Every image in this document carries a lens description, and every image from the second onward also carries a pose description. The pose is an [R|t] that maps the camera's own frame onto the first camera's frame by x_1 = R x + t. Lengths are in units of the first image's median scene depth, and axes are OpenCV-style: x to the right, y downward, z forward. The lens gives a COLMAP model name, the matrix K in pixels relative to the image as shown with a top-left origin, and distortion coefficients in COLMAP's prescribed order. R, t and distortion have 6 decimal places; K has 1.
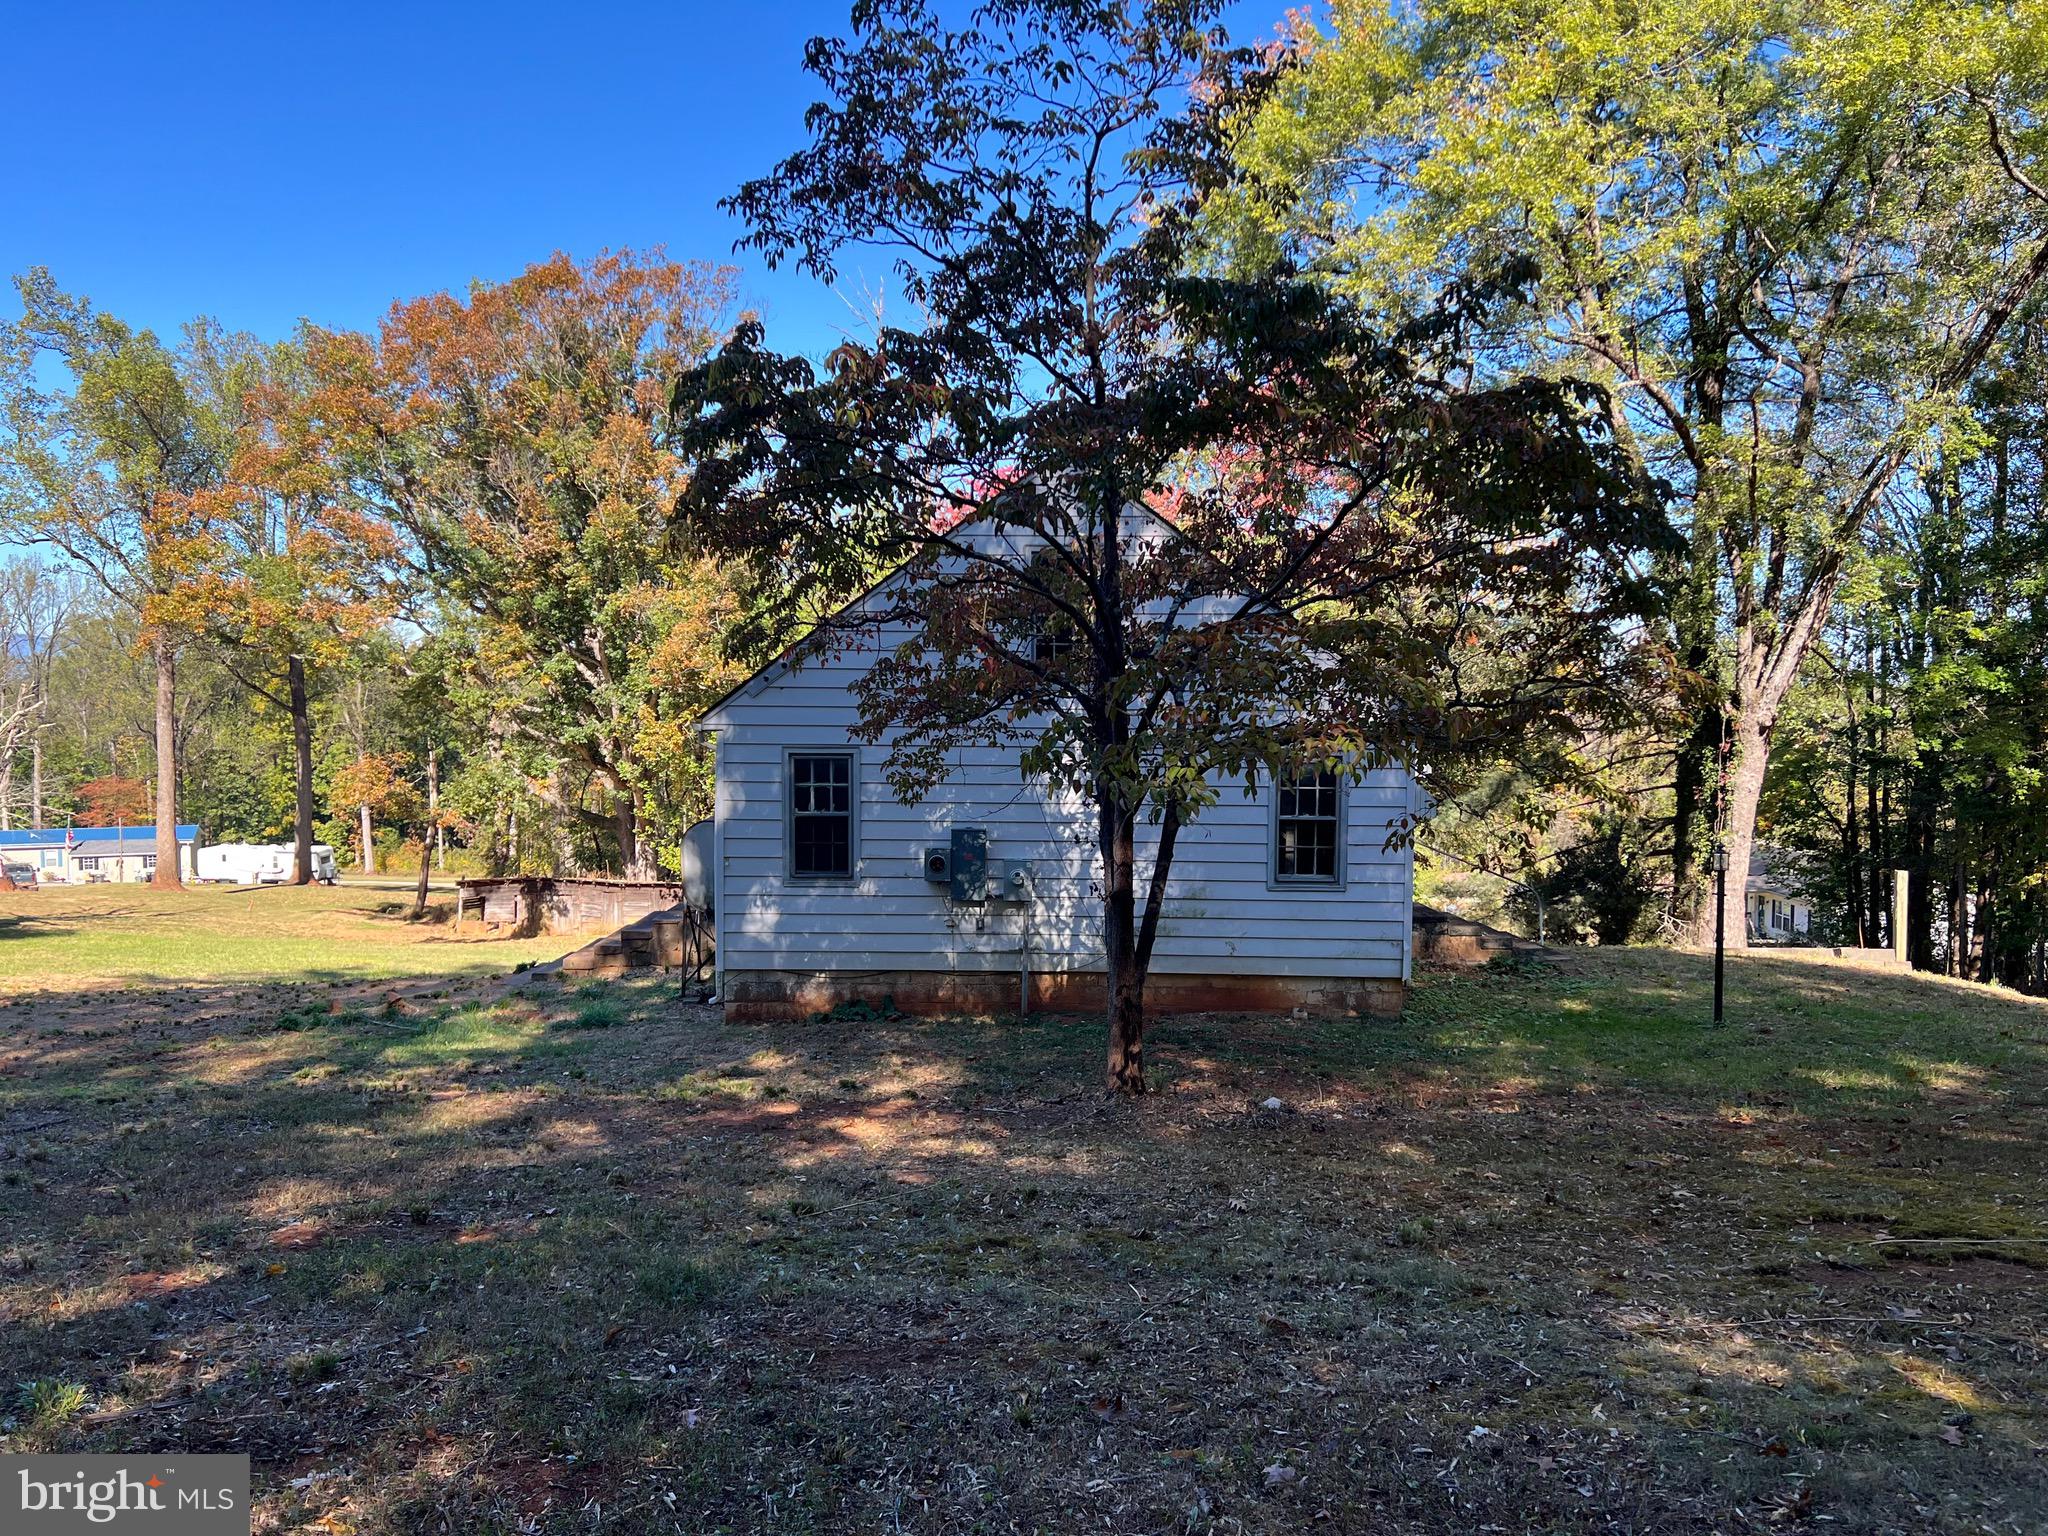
lens RADIAL K [[1531.6, 0, 1027.6], [0, 1531.6, 778.0], [0, 0, 1]] dist [0.145744, -0.207687]
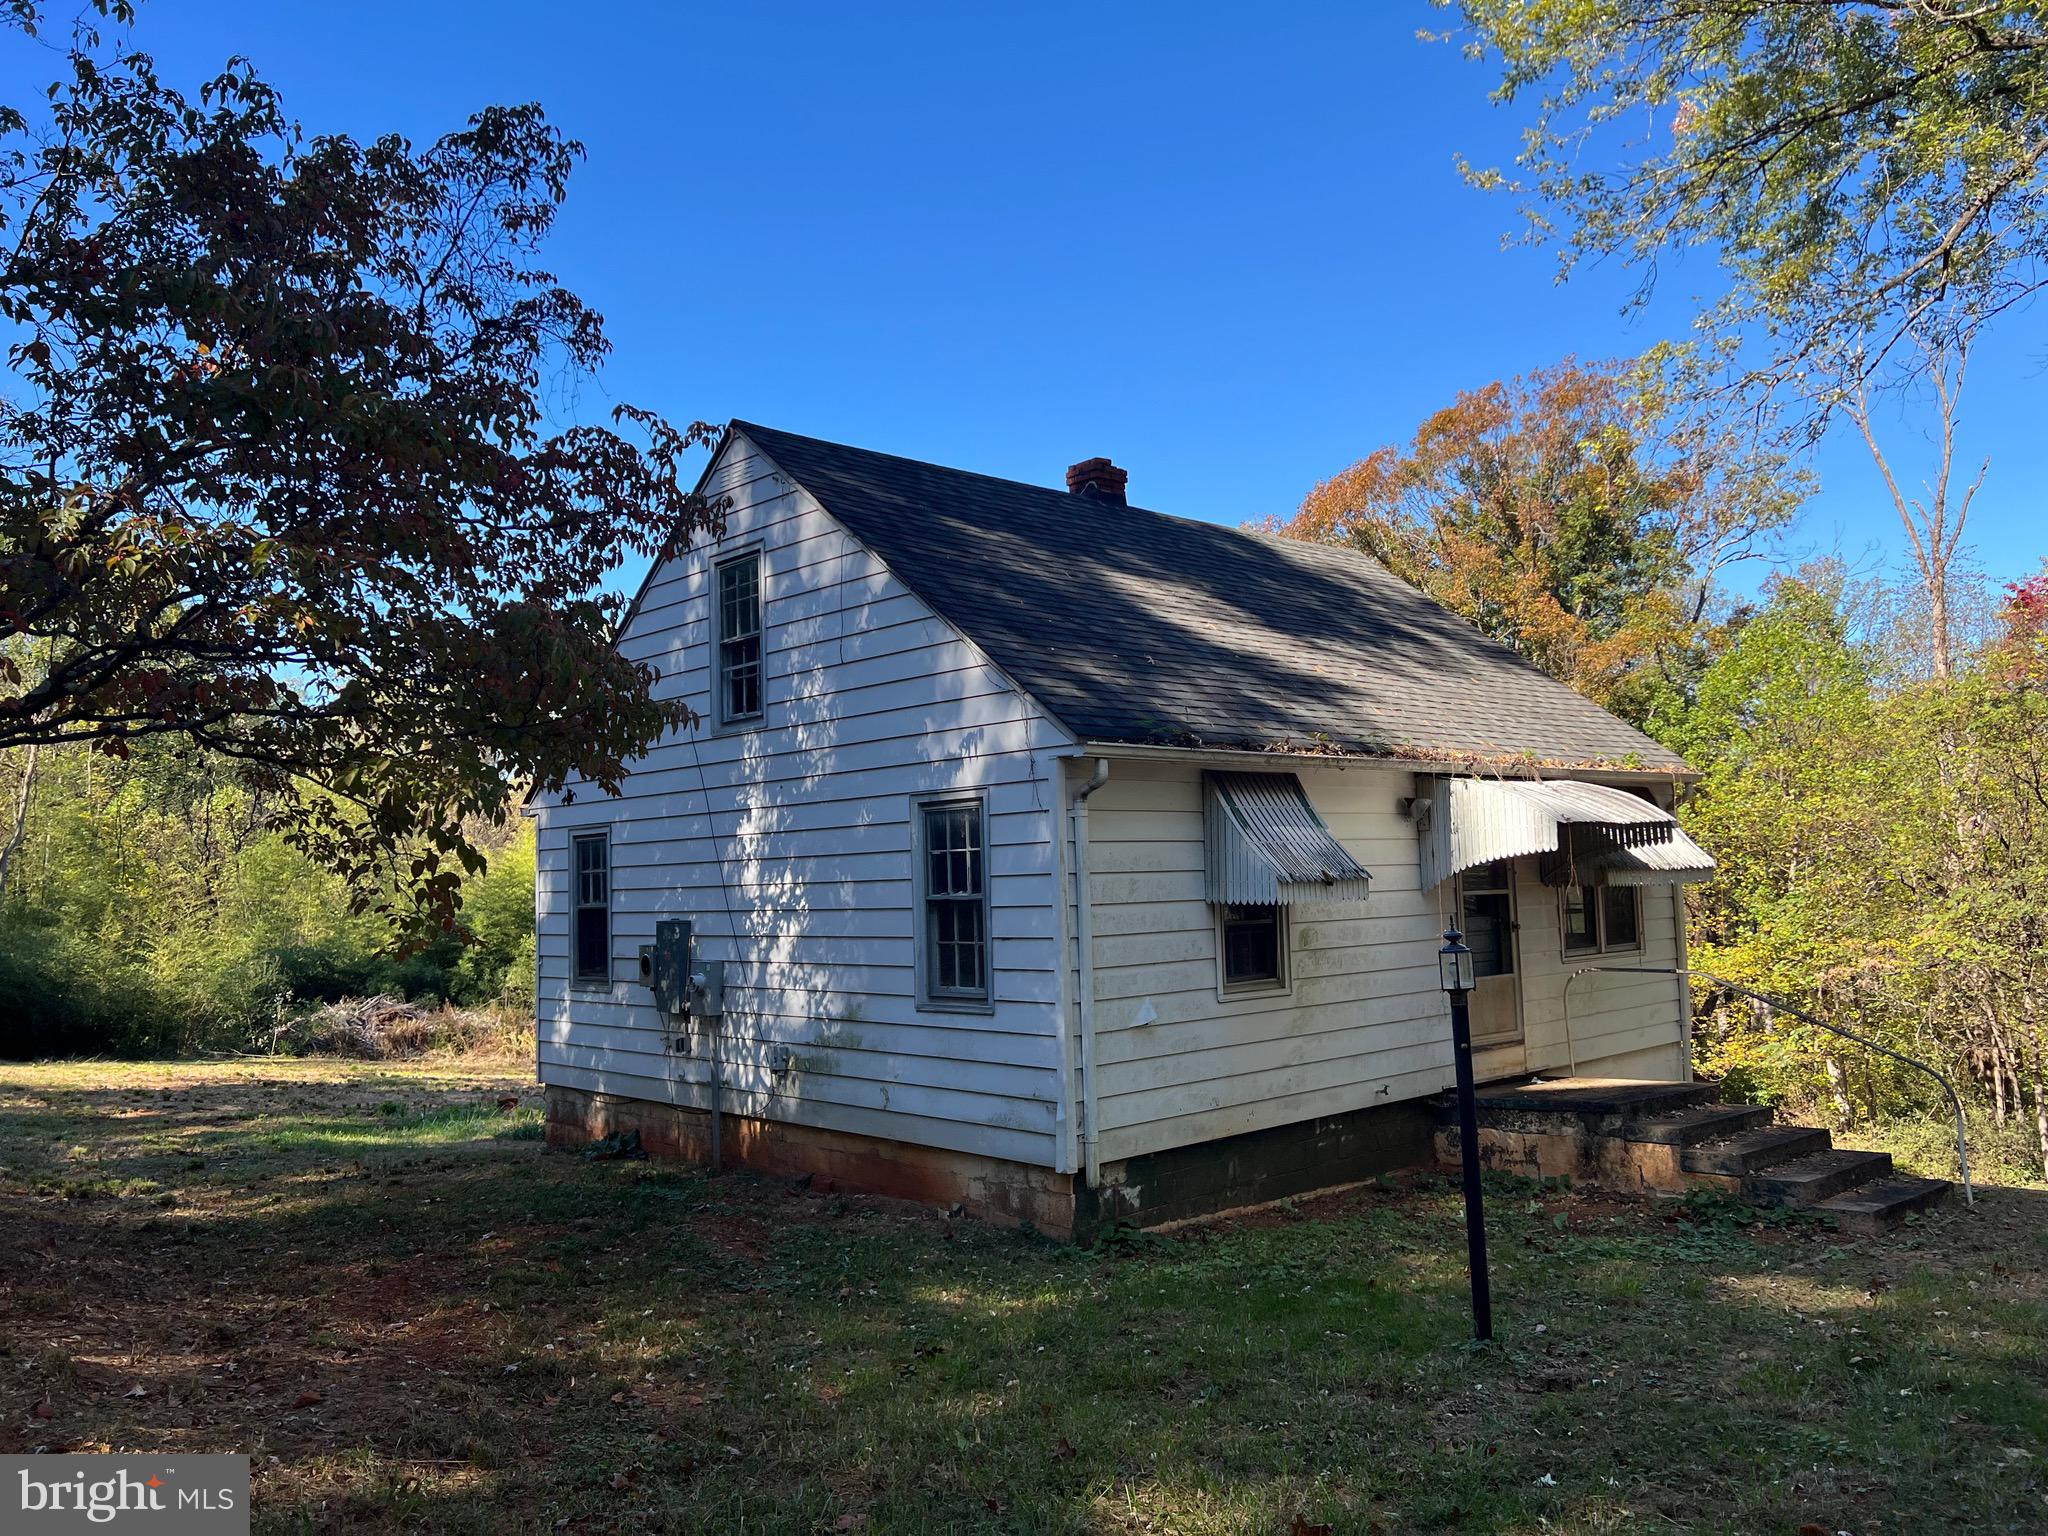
lens RADIAL K [[1531.6, 0, 1027.6], [0, 1531.6, 778.0], [0, 0, 1]] dist [0.145744, -0.207687]
pose [[0.706202, -0.073751, -0.704159, 0.649767], [-0.006924, 0.993793, -0.111029, 0.046969], [0.707977, 0.083284, 0.701308, 0.565030]]
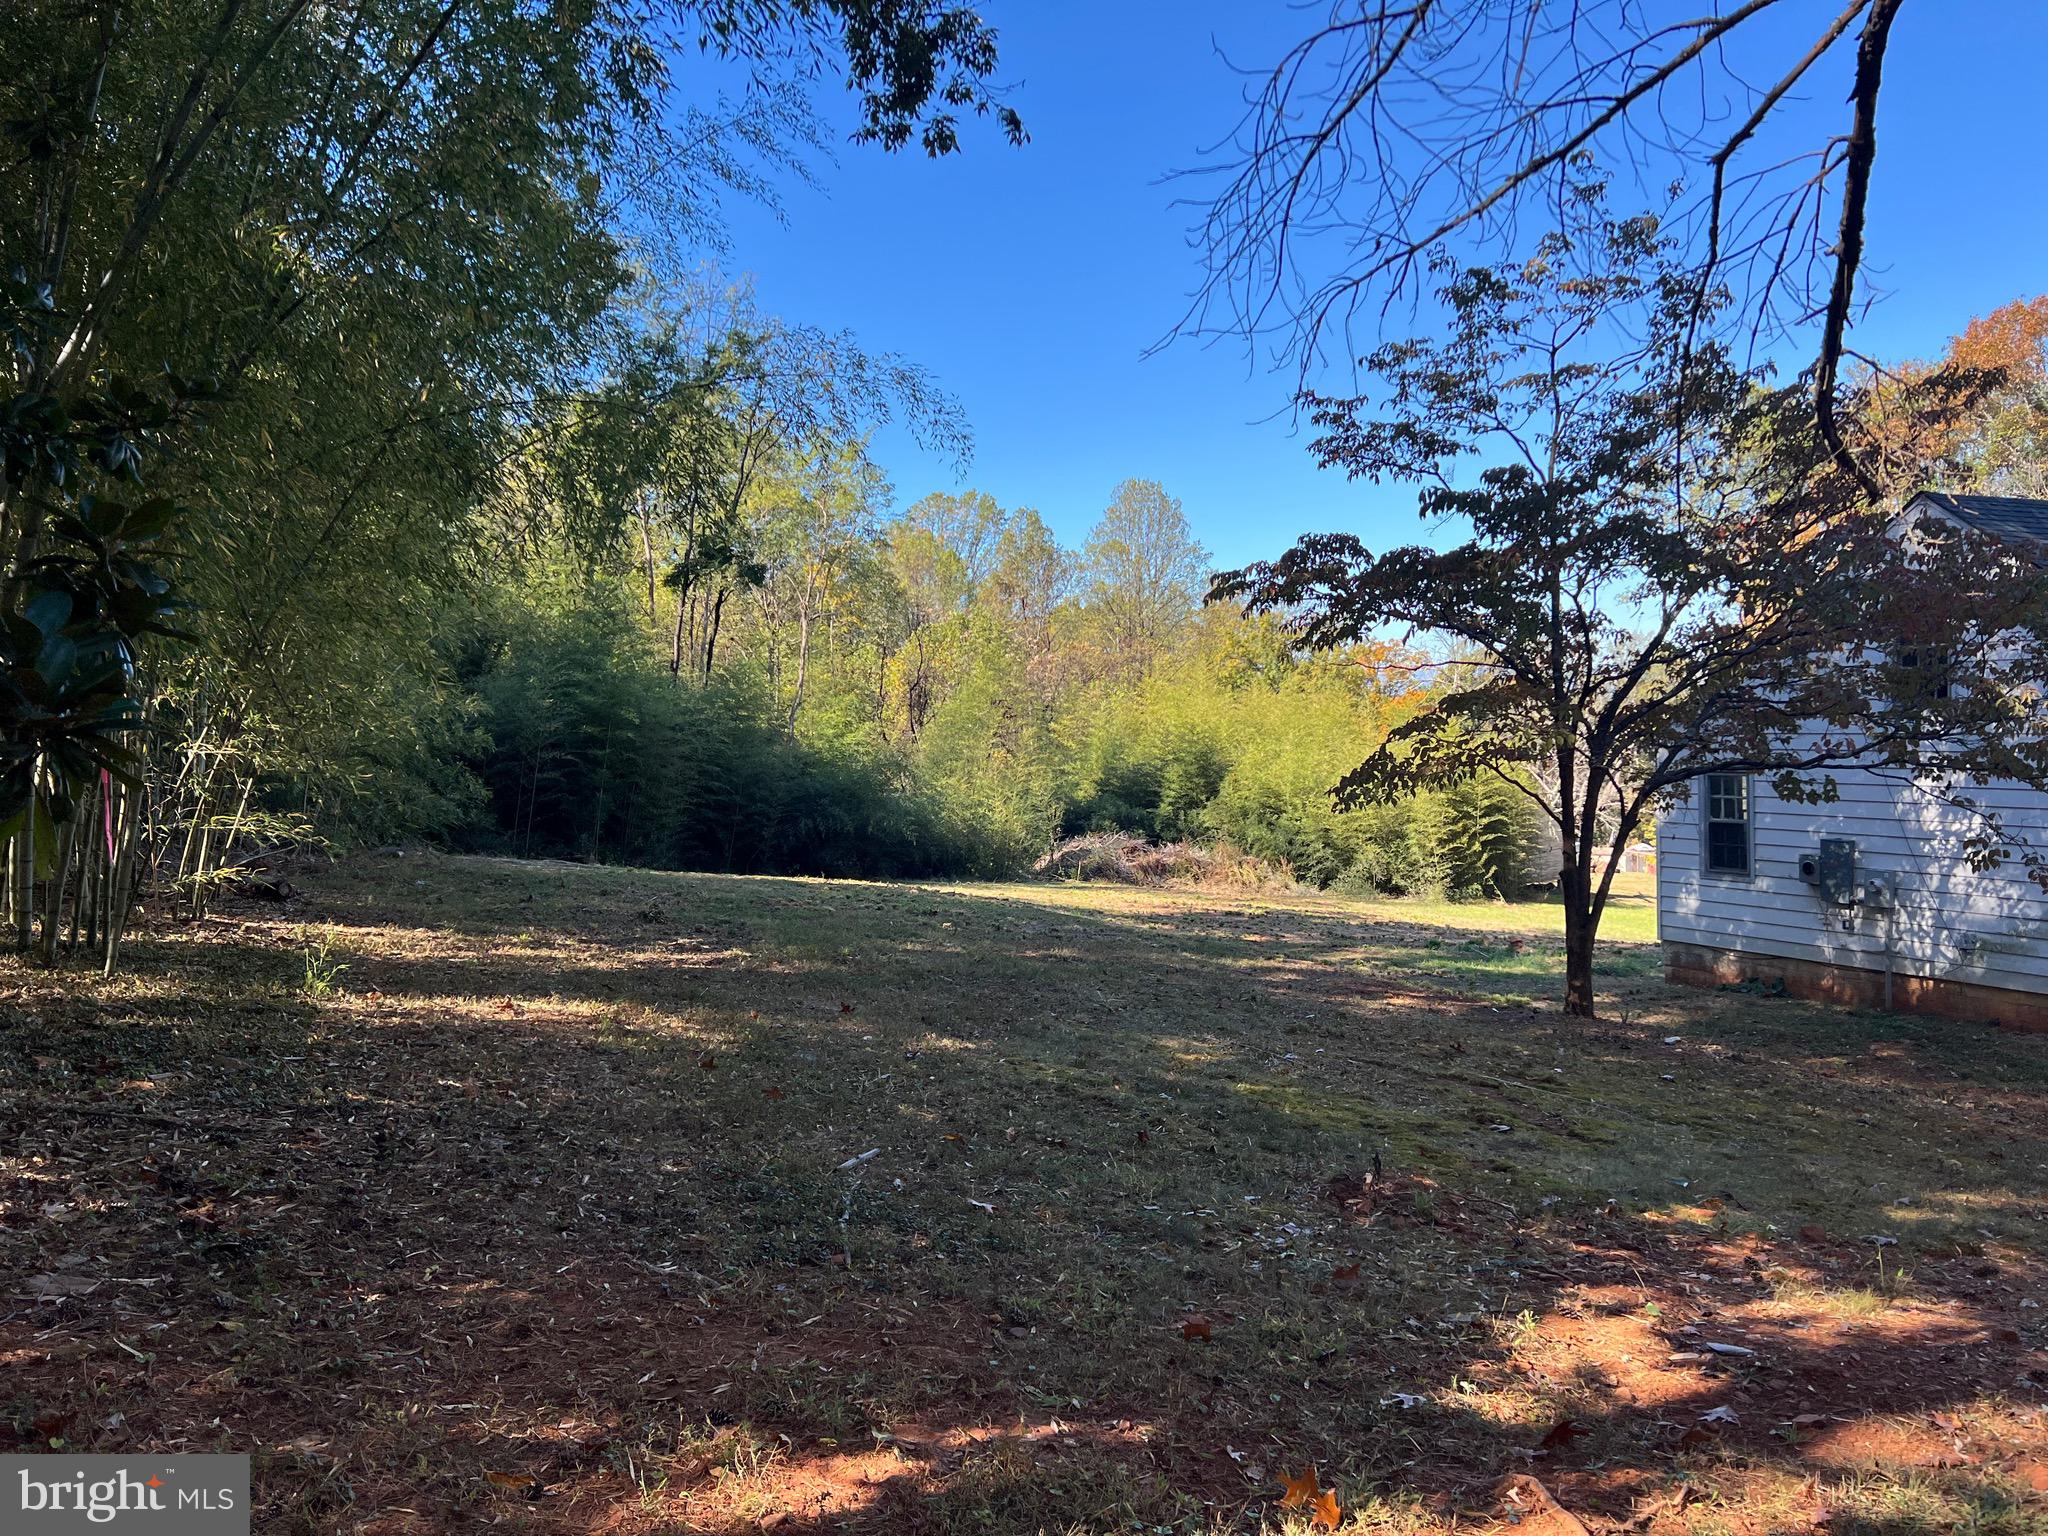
lens RADIAL K [[1536.0, 0, 1027.1], [0, 1536.0, 779.9], [0, 0, 1]] dist [0.065988, -0.062762]
pose [[0.503508, 0.019056, -0.863781, 0.650804], [-0.020176, 0.999743, 0.010294, -0.010649], [0.863755, 0.012244, 0.503763, -0.098548]]
